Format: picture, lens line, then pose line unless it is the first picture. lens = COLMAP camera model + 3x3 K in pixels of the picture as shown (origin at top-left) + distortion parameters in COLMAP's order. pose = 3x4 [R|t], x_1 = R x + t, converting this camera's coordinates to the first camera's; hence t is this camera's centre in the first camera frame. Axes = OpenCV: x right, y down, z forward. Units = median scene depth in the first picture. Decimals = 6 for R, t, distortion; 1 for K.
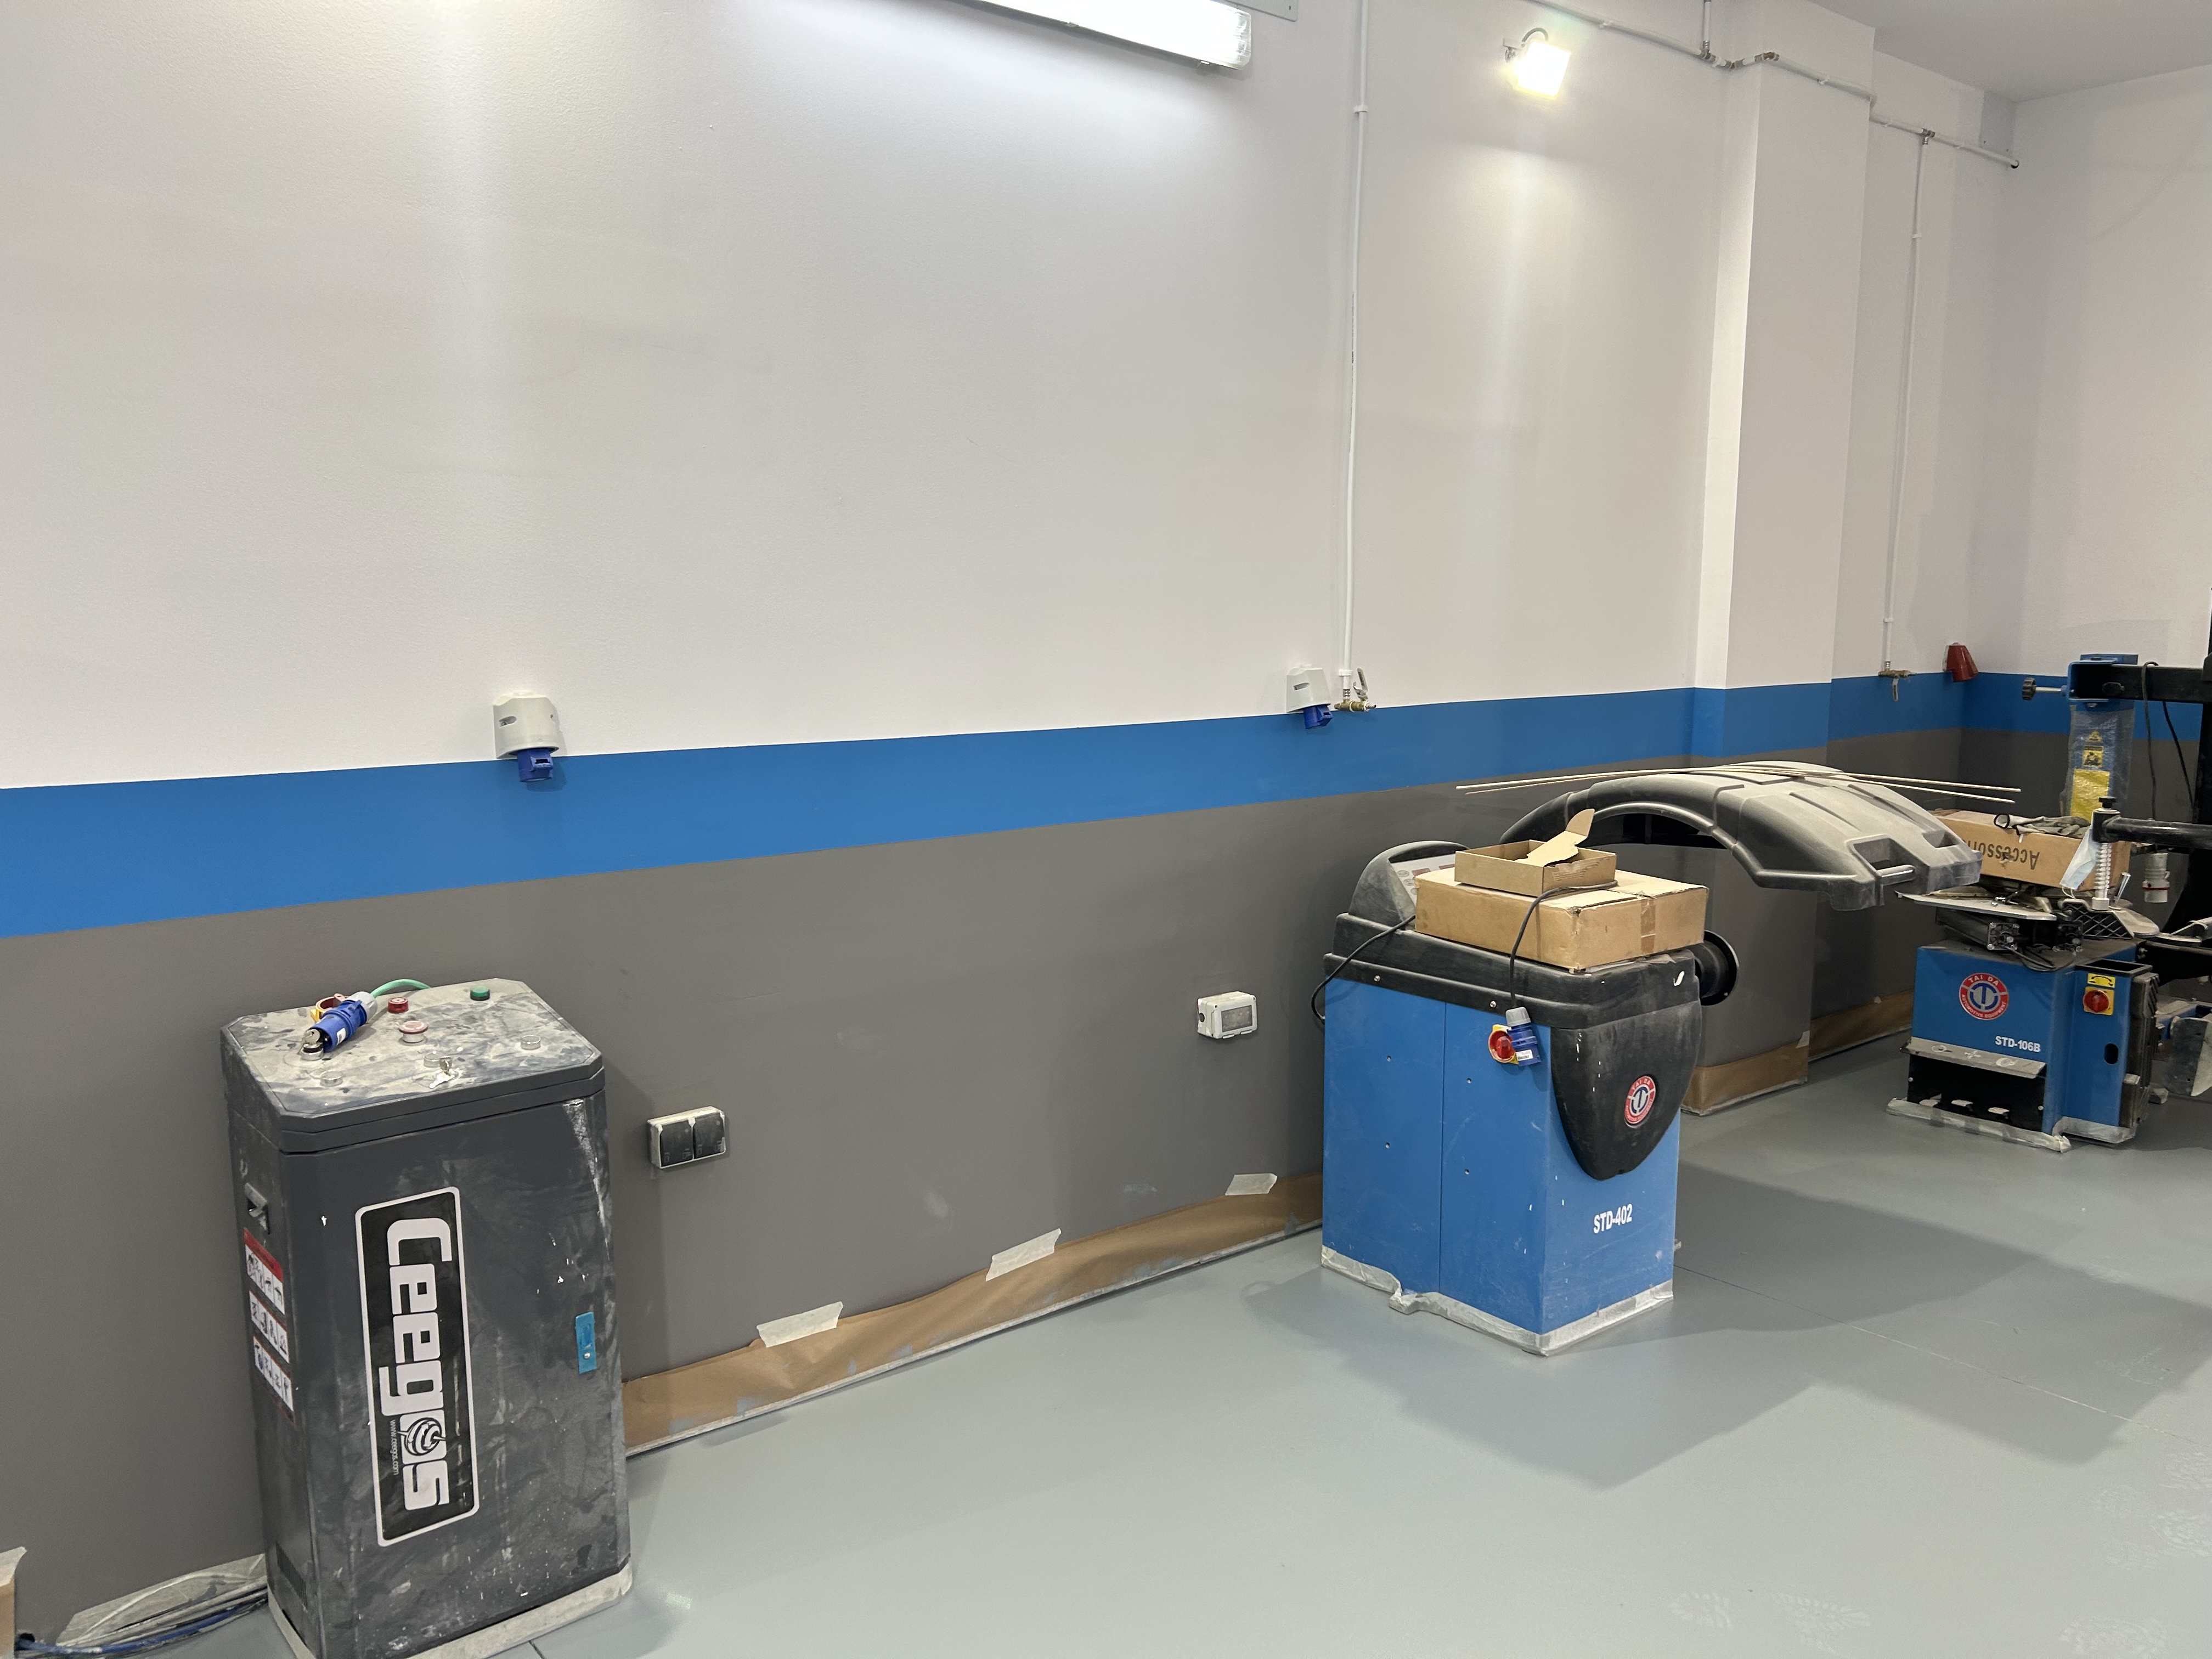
lens RADIAL K [[1658.0, 0, 1097.4], [0, 1658.0, 820.9], [0, 0, 1]] dist [0.034360, -0.005498]
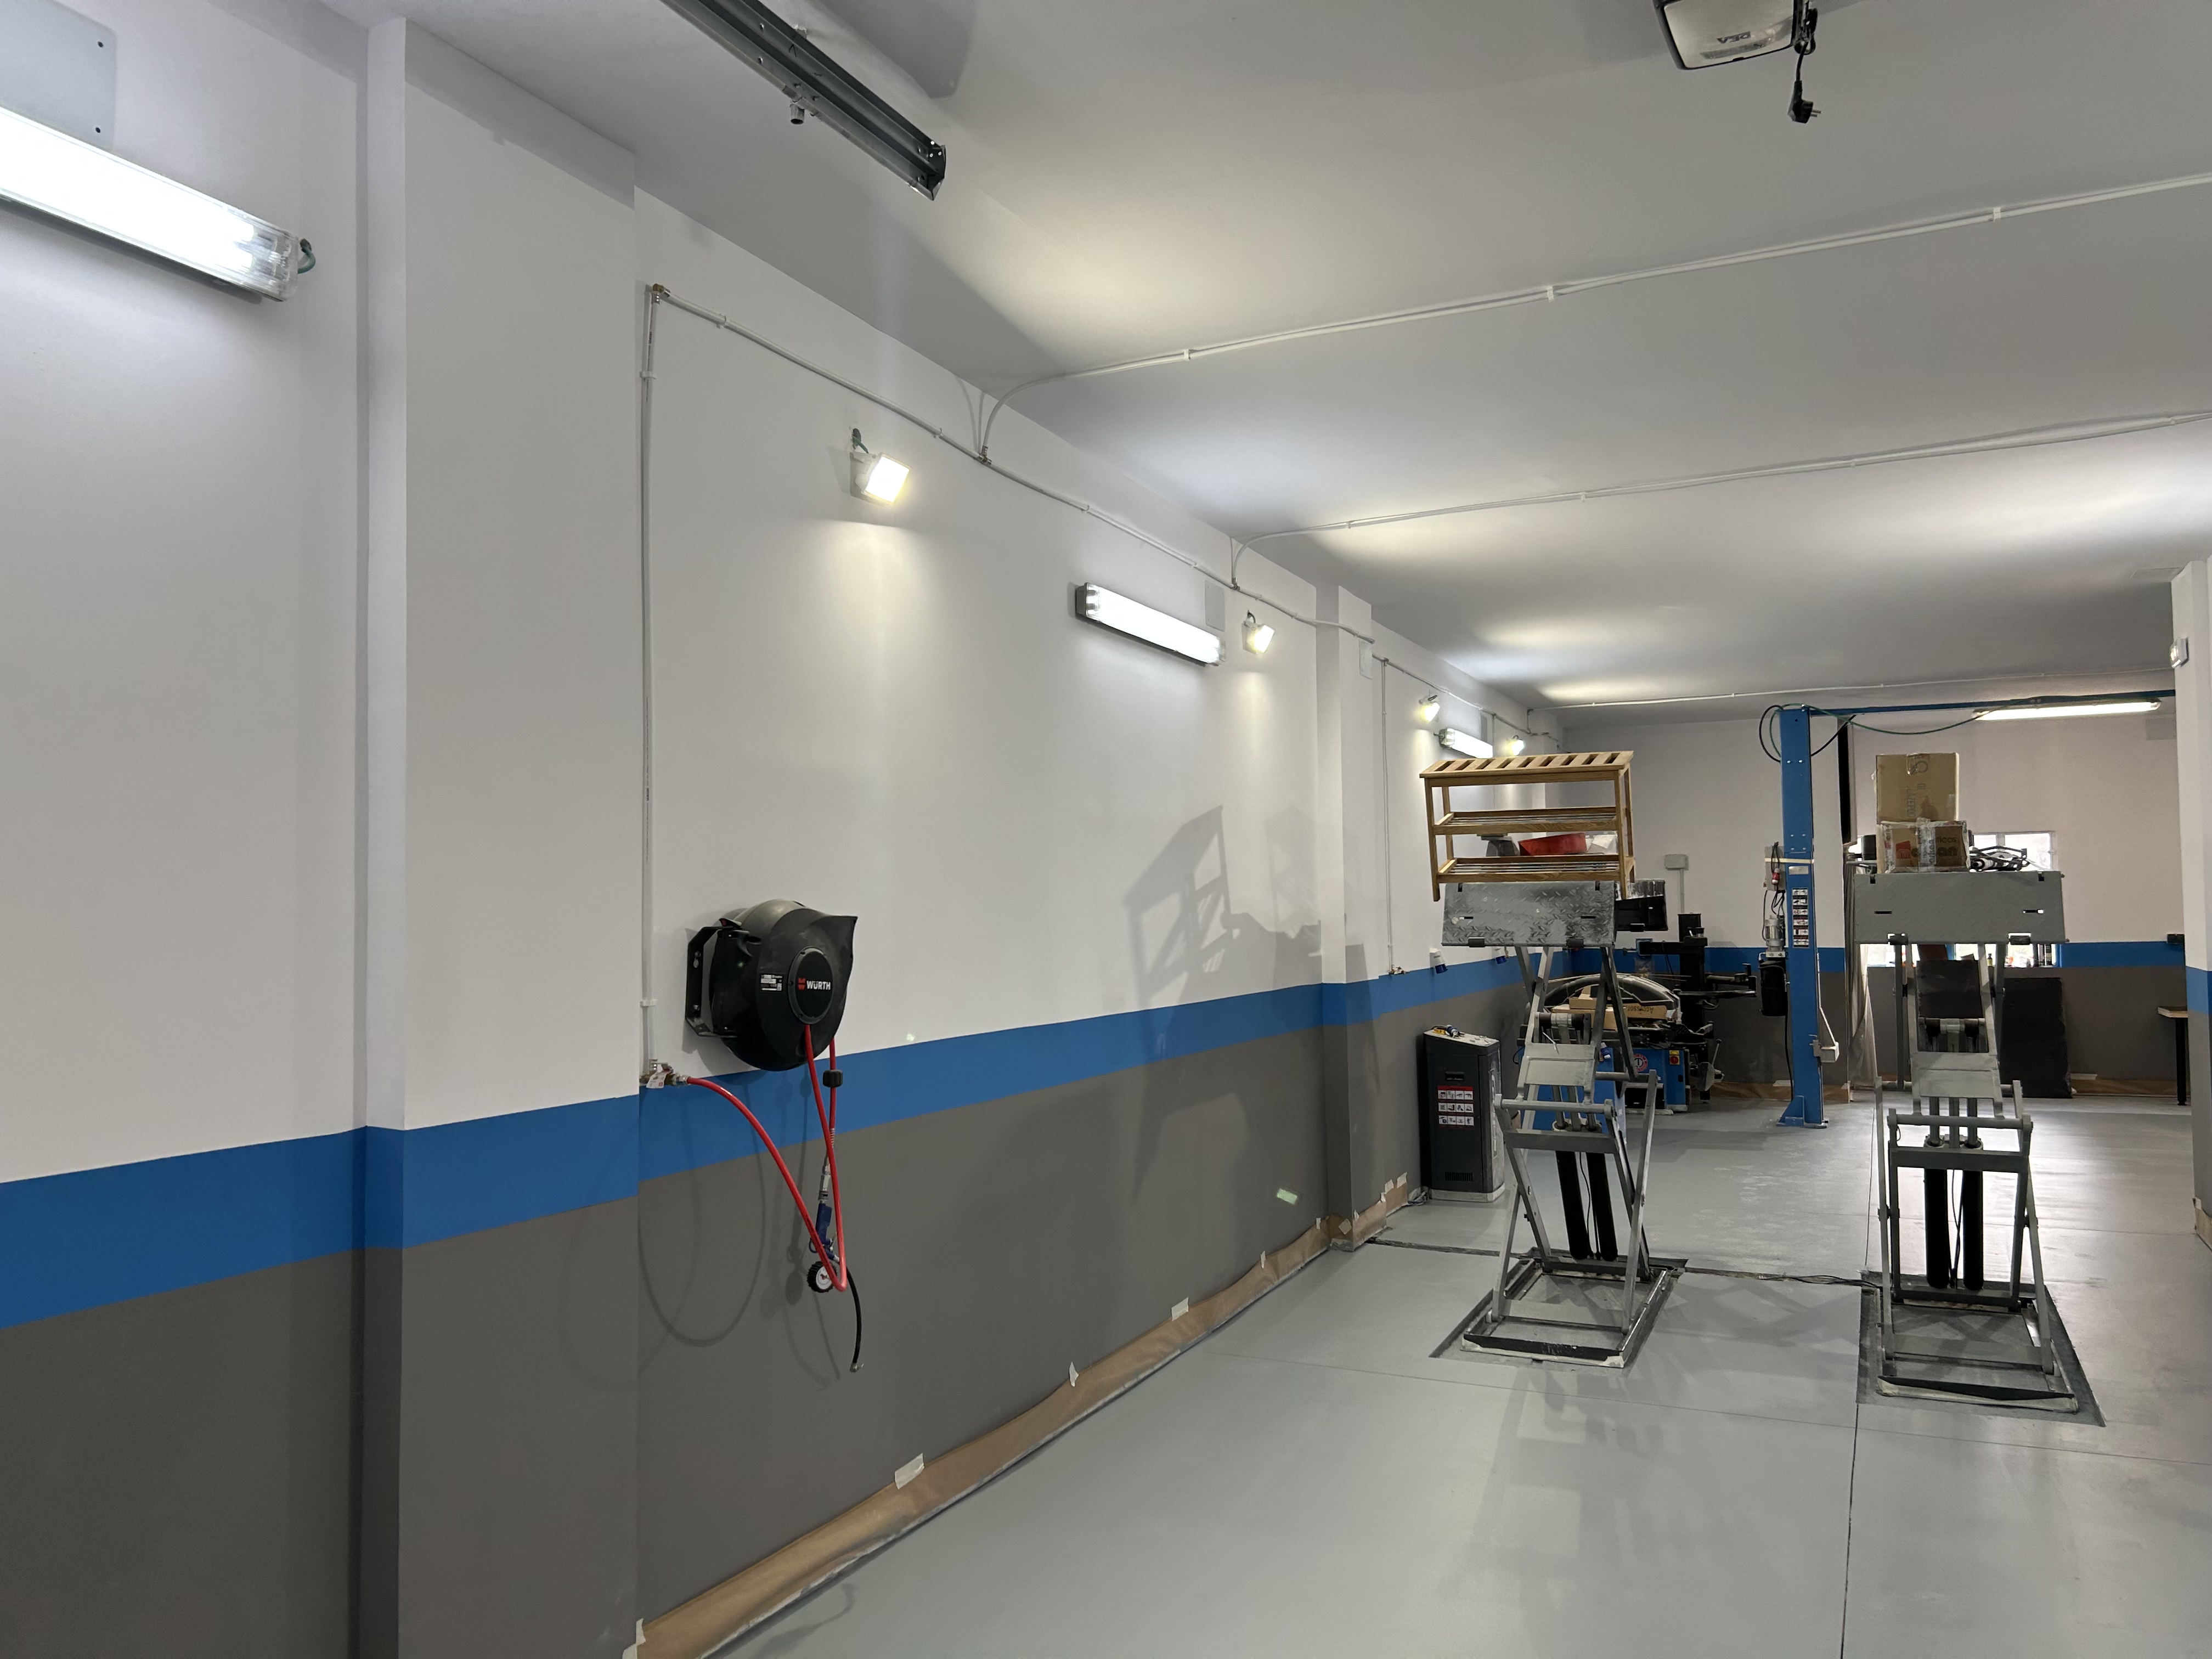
lens RADIAL K [[1658.0, 0, 1097.4], [0, 1658.0, 820.9], [0, 0, 1]] dist [0.034360, -0.005498]
pose [[0.914085, 0.008917, 0.405426, -1.574309], [0.068683, 0.981910, -0.176451, 0.155910], [-0.399665, 0.189137, 0.896937, -1.318977]]
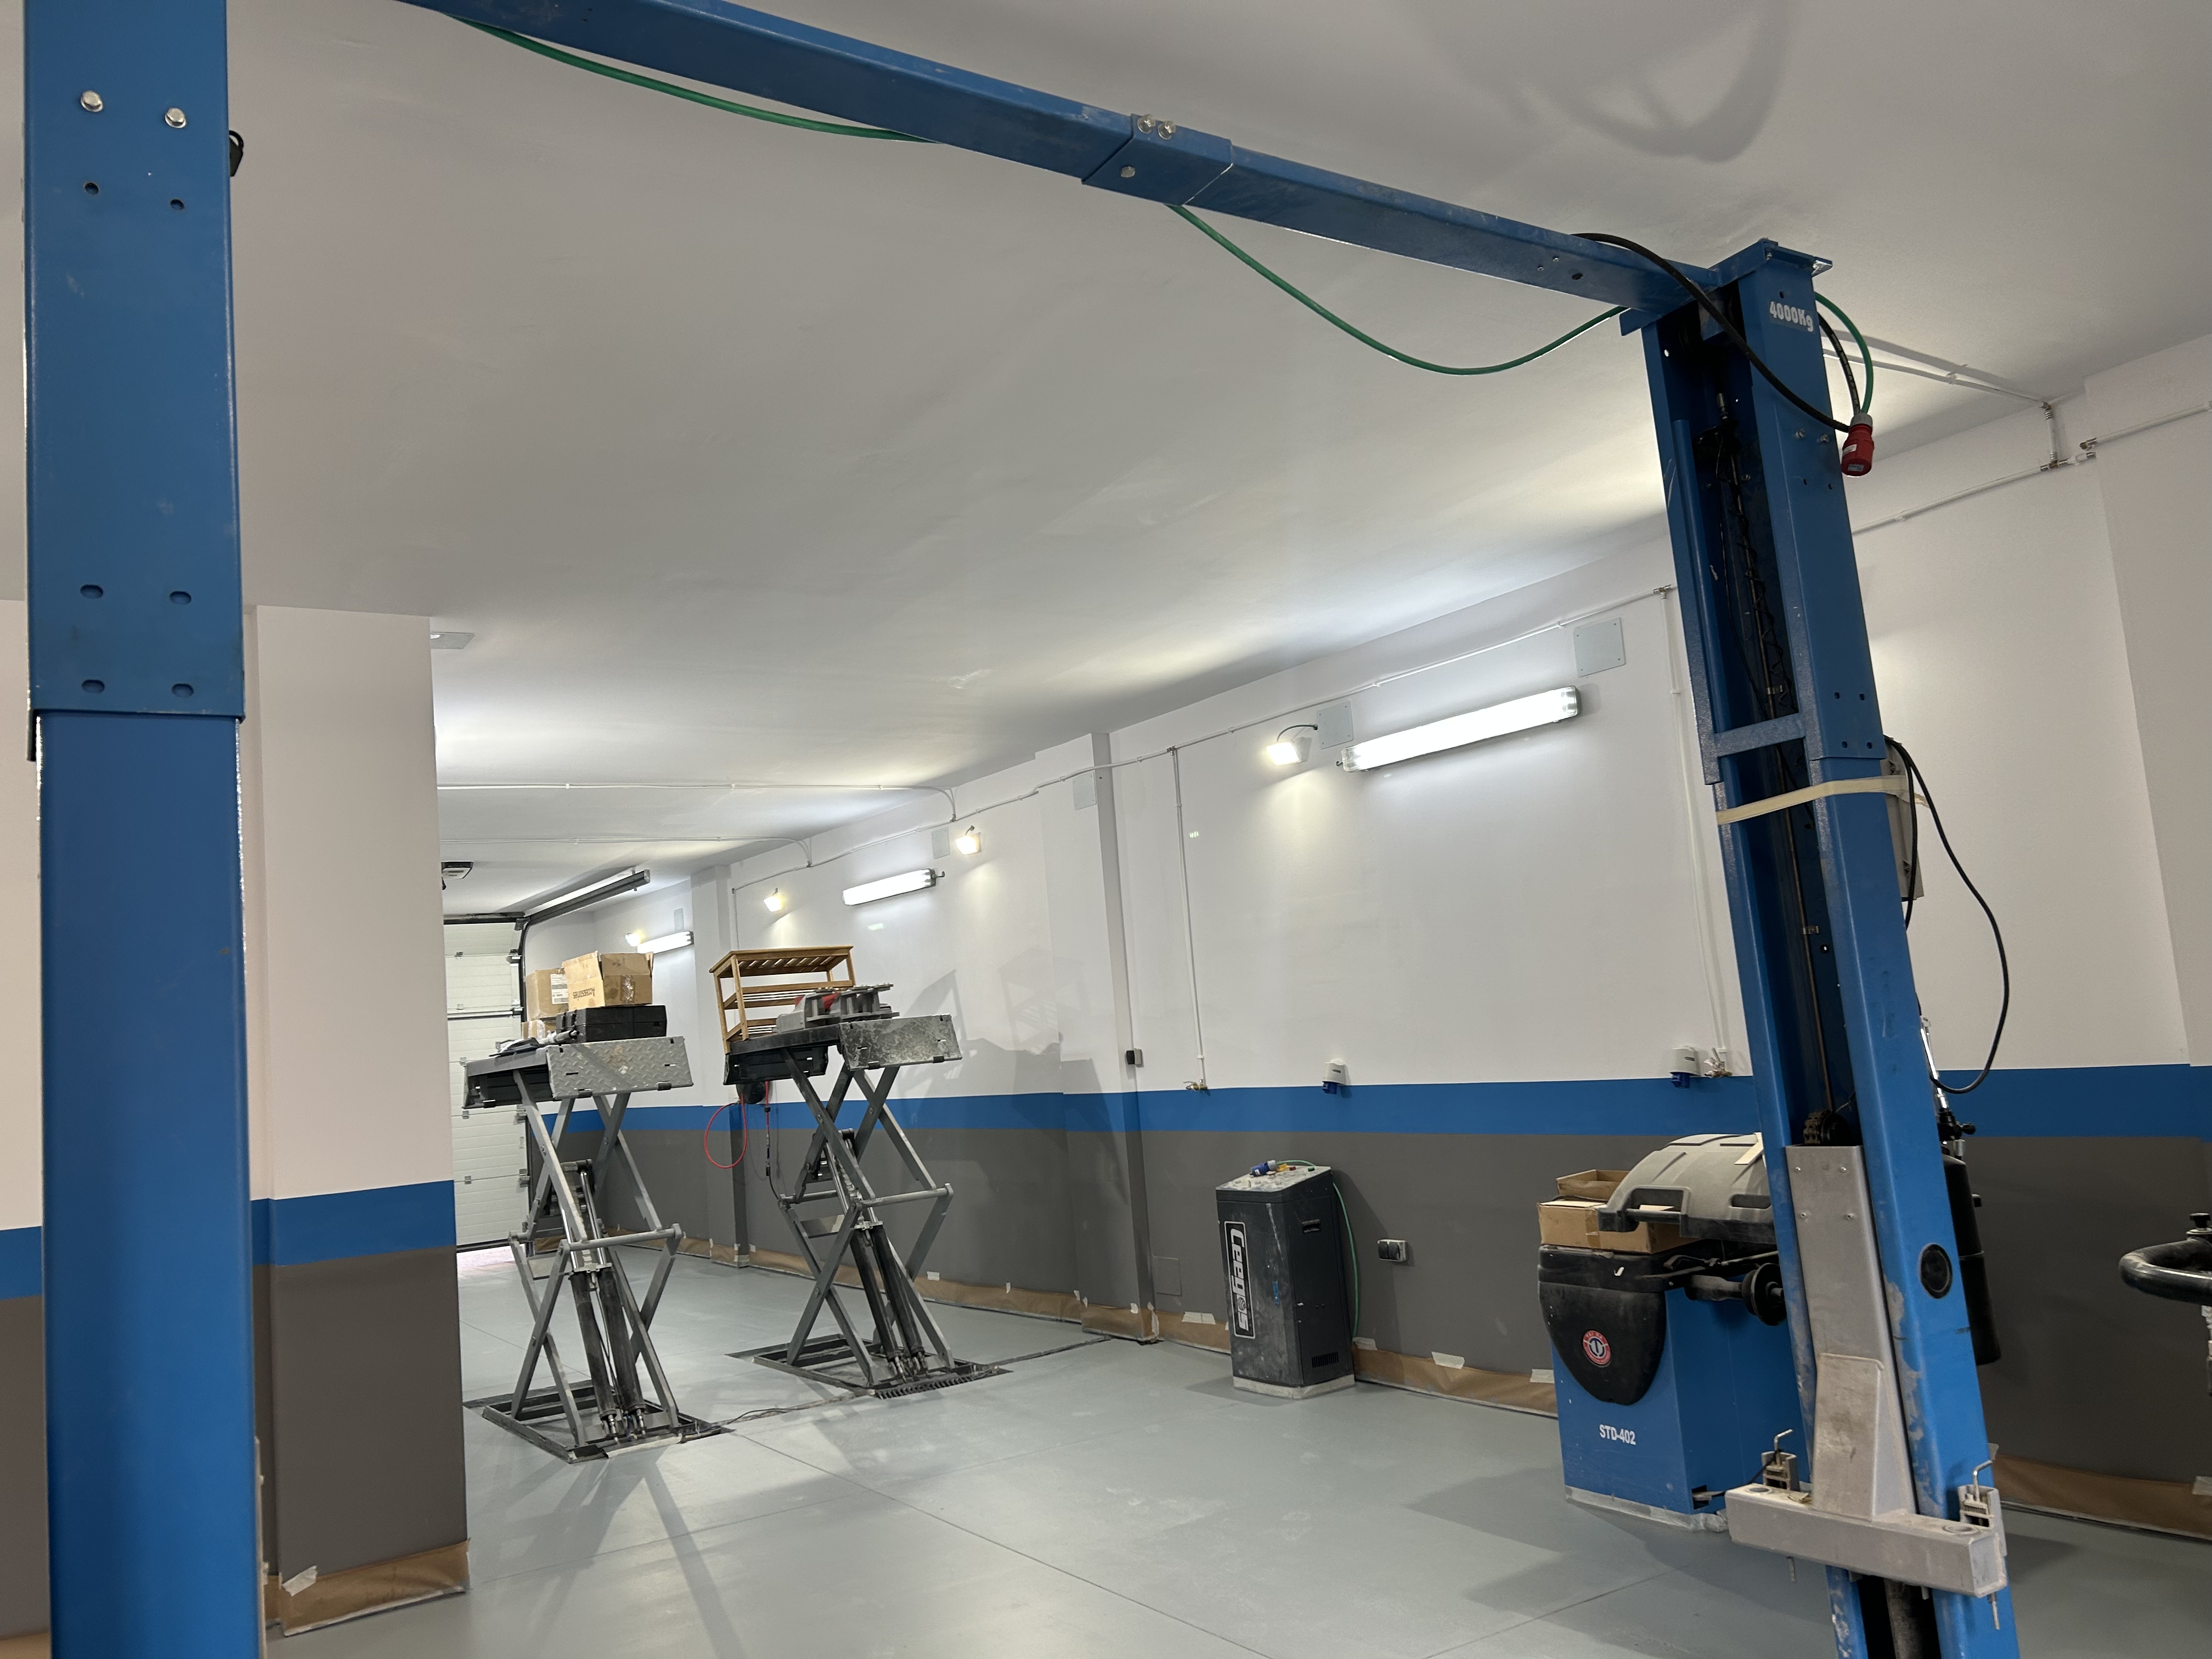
lens RADIAL K [[1658.0, 0, 1097.4], [0, 1658.0, 820.9], [0, 0, 1]] dist [0.034360, -0.005498]
pose [[-0.081880, -0.114753, -0.990014, 1.936361], [-0.051772, 0.992498, -0.110759, -0.115367], [0.995297, 0.042186, -0.087207, 0.674168]]
